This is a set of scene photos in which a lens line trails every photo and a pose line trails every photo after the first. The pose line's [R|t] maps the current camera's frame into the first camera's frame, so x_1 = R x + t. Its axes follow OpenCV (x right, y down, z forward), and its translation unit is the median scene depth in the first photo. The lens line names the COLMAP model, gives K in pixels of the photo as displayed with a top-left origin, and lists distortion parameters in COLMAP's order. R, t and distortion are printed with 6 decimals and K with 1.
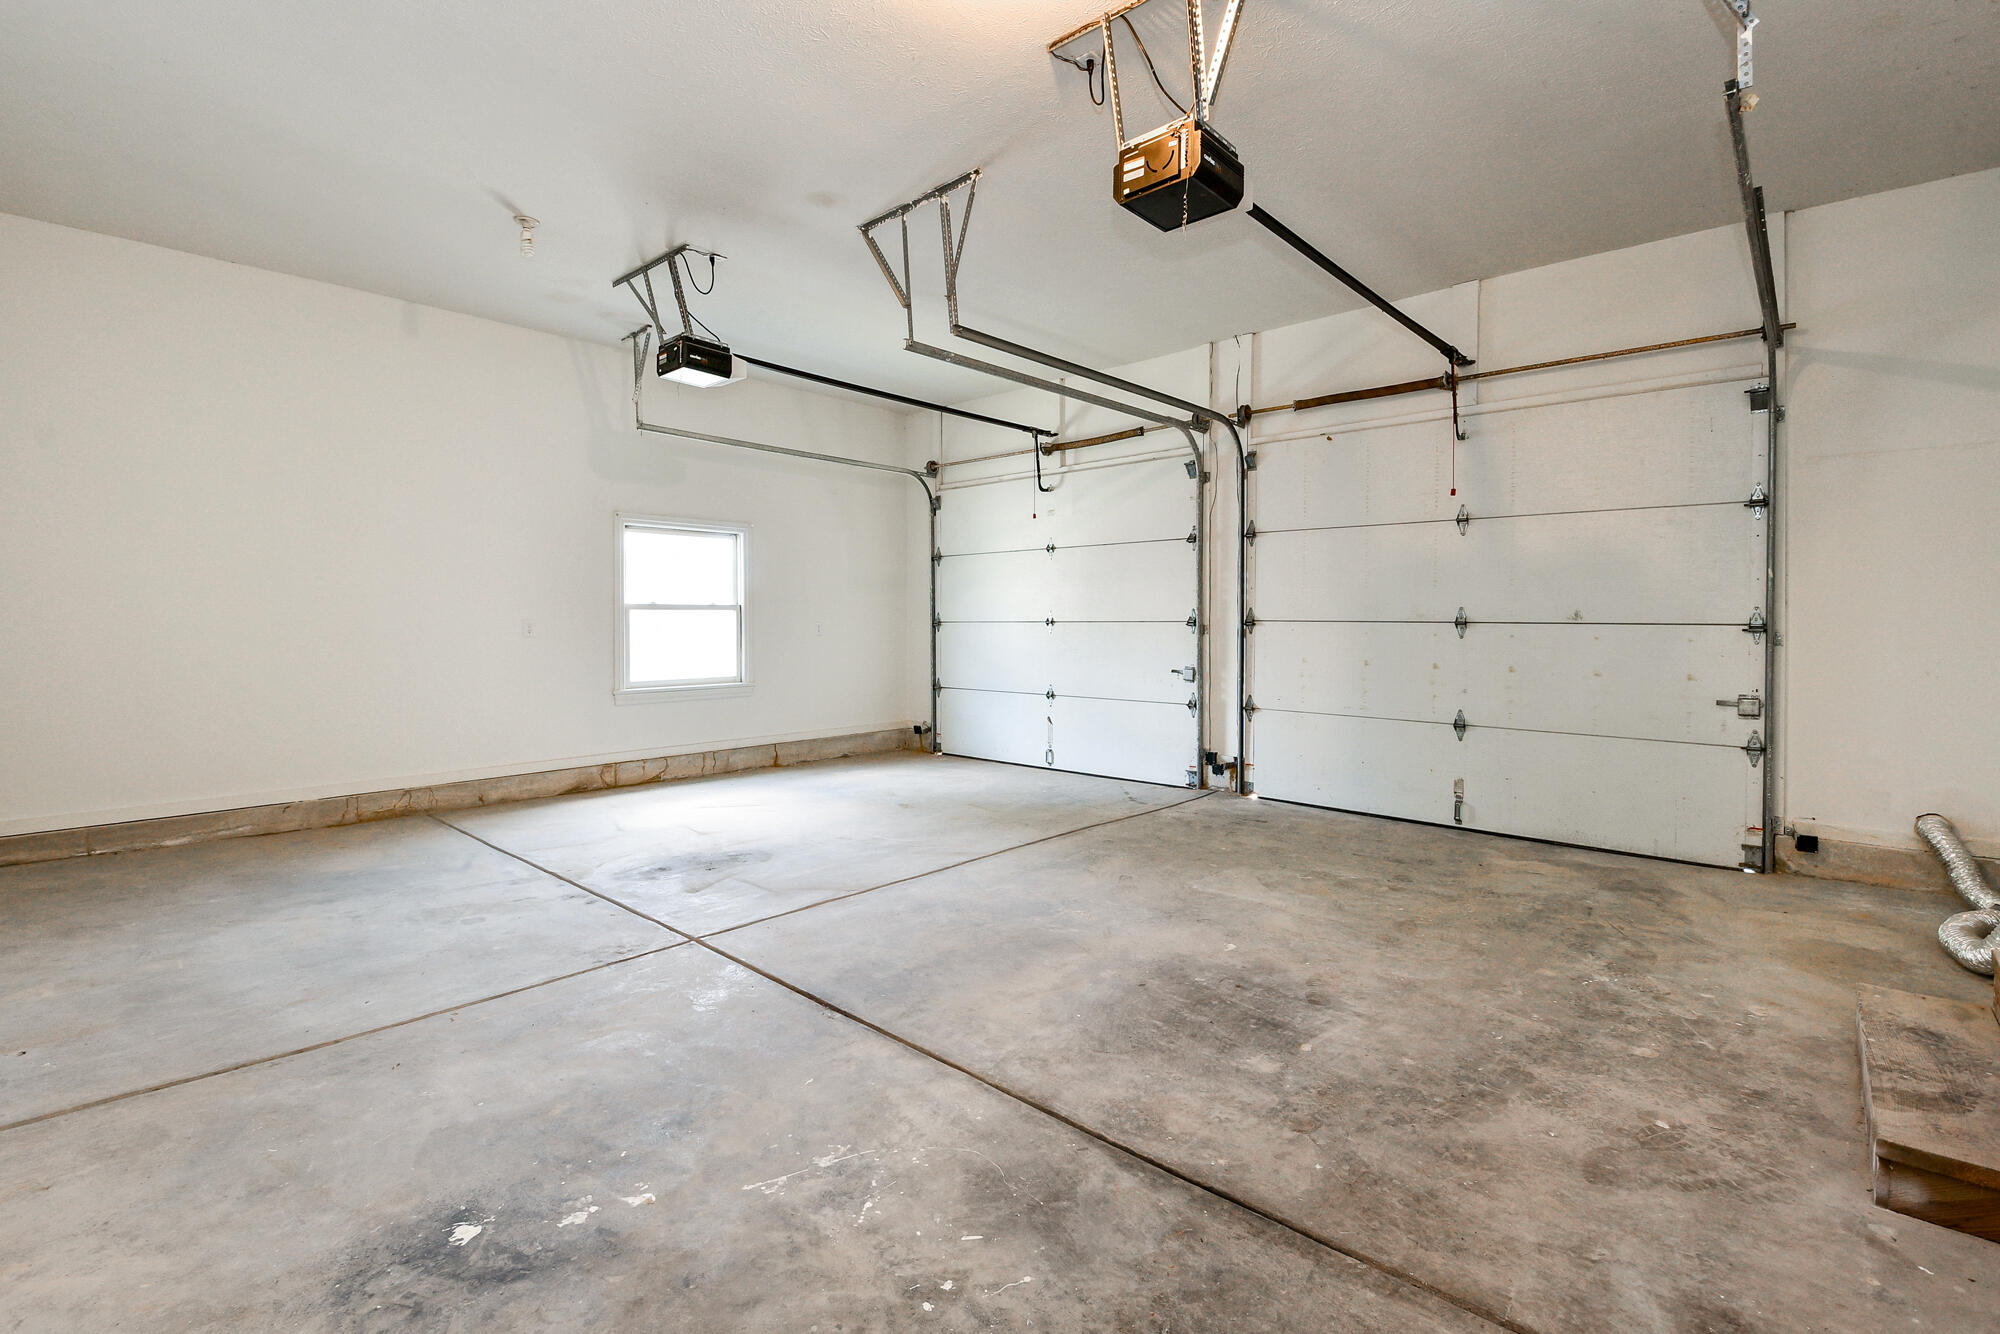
lens RADIAL K [[908.5, 0, 1018.0], [0, 908.5, 629.4], [0, 0, 1]] dist [0.010899, -0.012558]
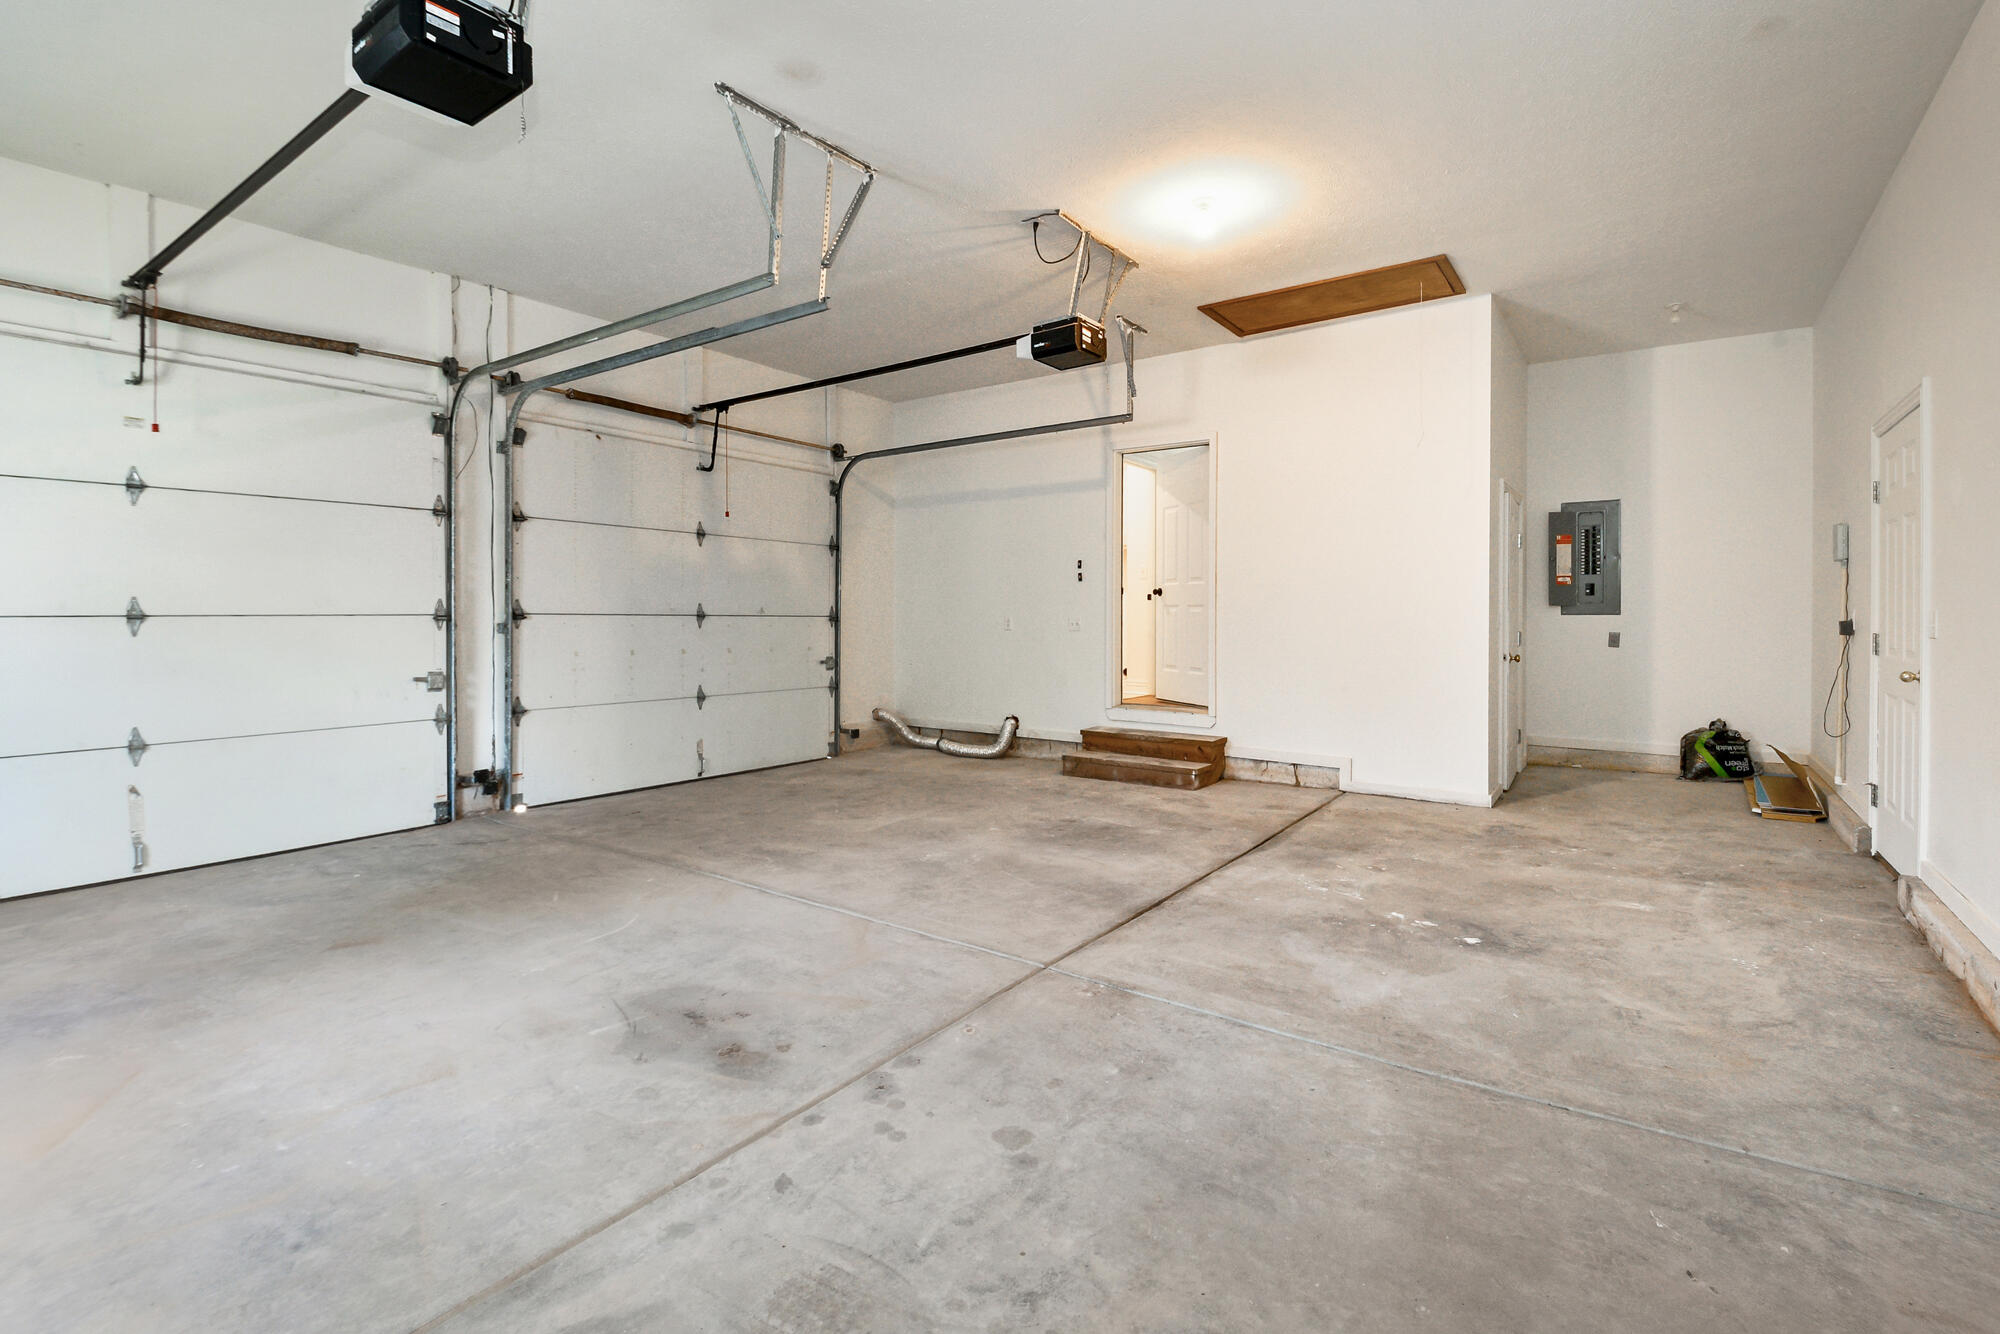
lens RADIAL K [[908.5, 0, 989.6], [0, 908.5, 617.1], [0, 0, 1]] dist [0.010899, -0.012558]
pose [[-0.106939, -0.004347, 0.994256, -0.695393], [0.008798, 0.999947, 0.005318, -0.006908], [-0.994227, 0.009317, -0.106895, 0.641619]]
